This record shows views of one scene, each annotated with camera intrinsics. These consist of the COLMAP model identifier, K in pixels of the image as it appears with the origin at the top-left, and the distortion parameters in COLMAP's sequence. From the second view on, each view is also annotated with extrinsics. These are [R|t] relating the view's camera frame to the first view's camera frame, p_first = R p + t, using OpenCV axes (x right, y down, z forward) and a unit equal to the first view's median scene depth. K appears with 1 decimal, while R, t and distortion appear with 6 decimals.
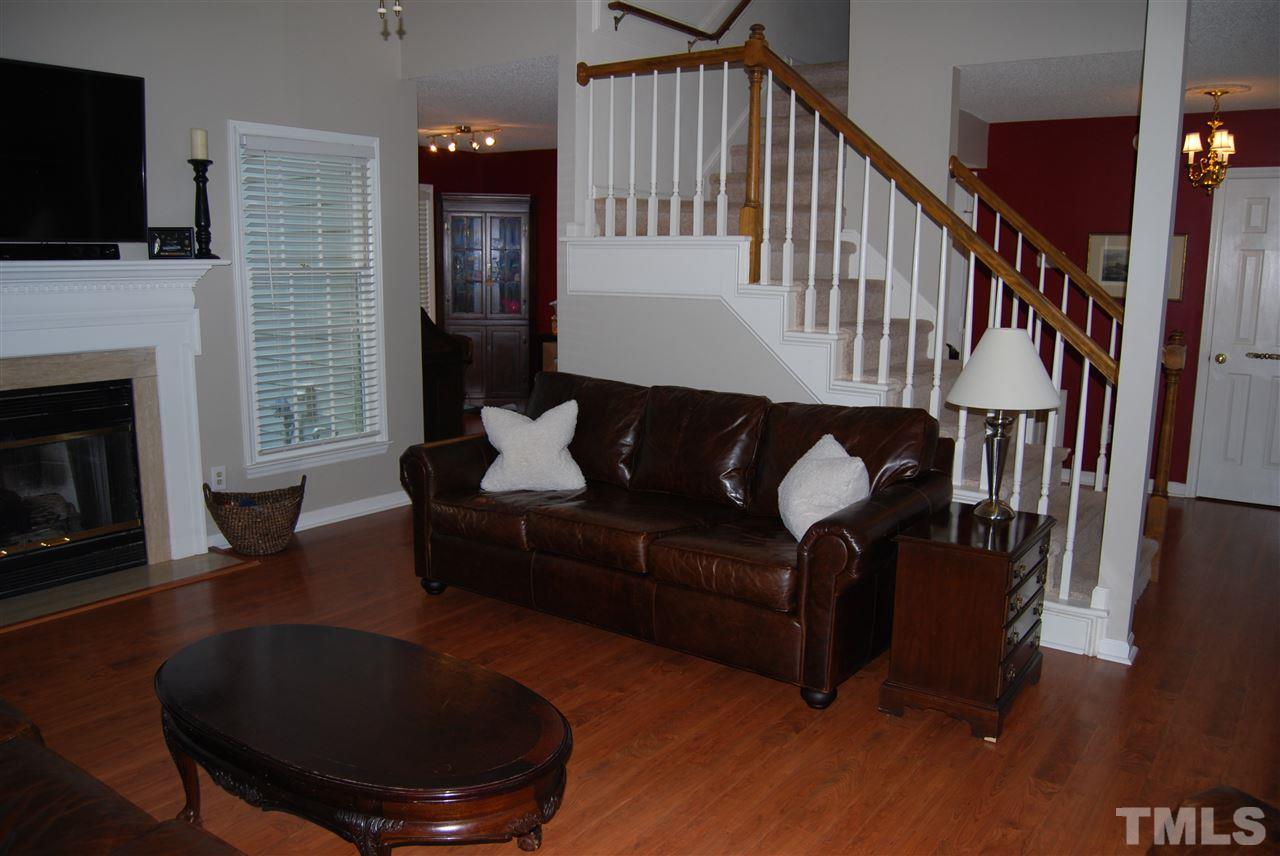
lens RADIAL K [[1007.6, 0, 639.1], [0, 1007.6, 448.5], [0, 0, 1]] dist [-0.092326, 0.035604]
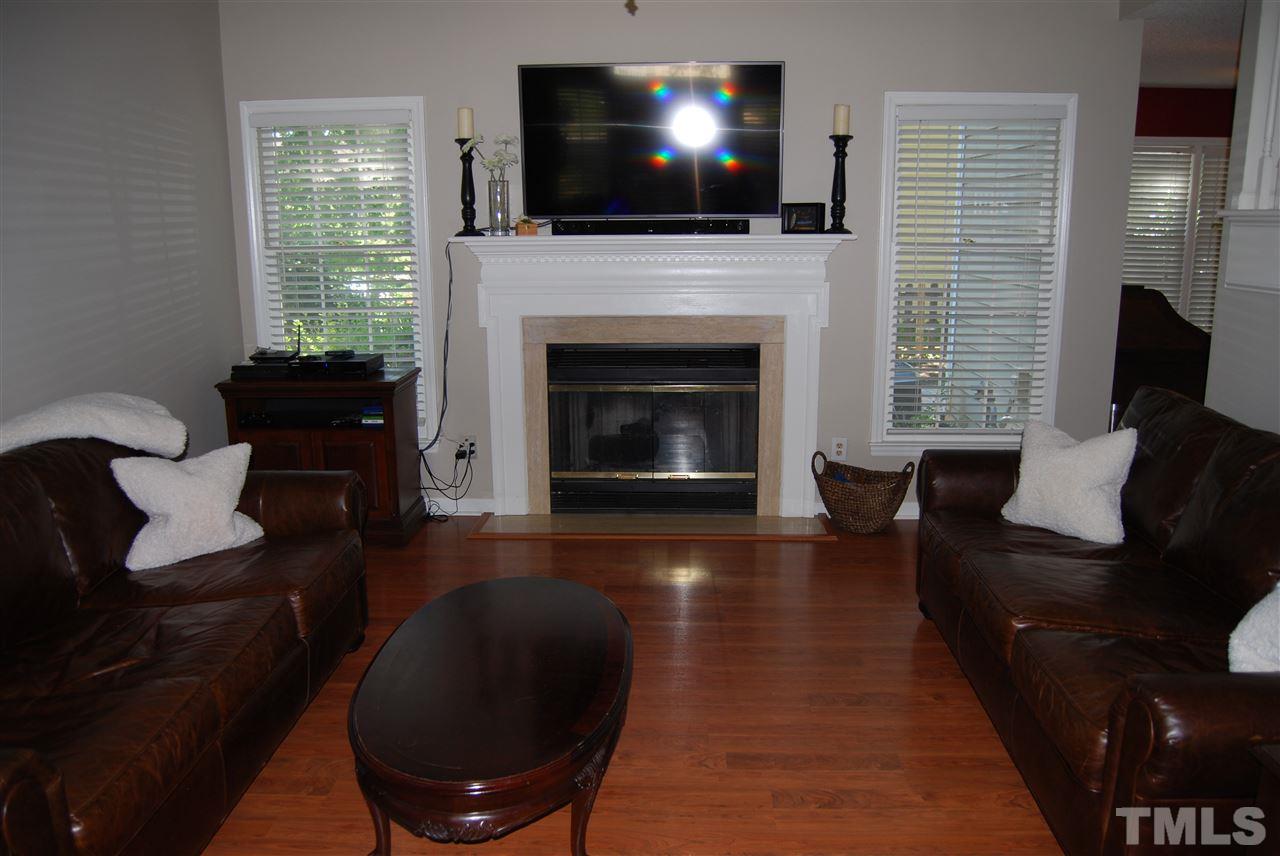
lens RADIAL K [[1007.6, 0, 649.0], [0, 1007.6, 450.9], [0, 0, 1]] dist [-0.092326, 0.035604]
pose [[0.547452, 0.175886, -0.818145, 0.349620], [-0.142960, 0.982948, 0.115655, -0.066024], [0.824536, 0.053647, 0.563261, 0.283662]]
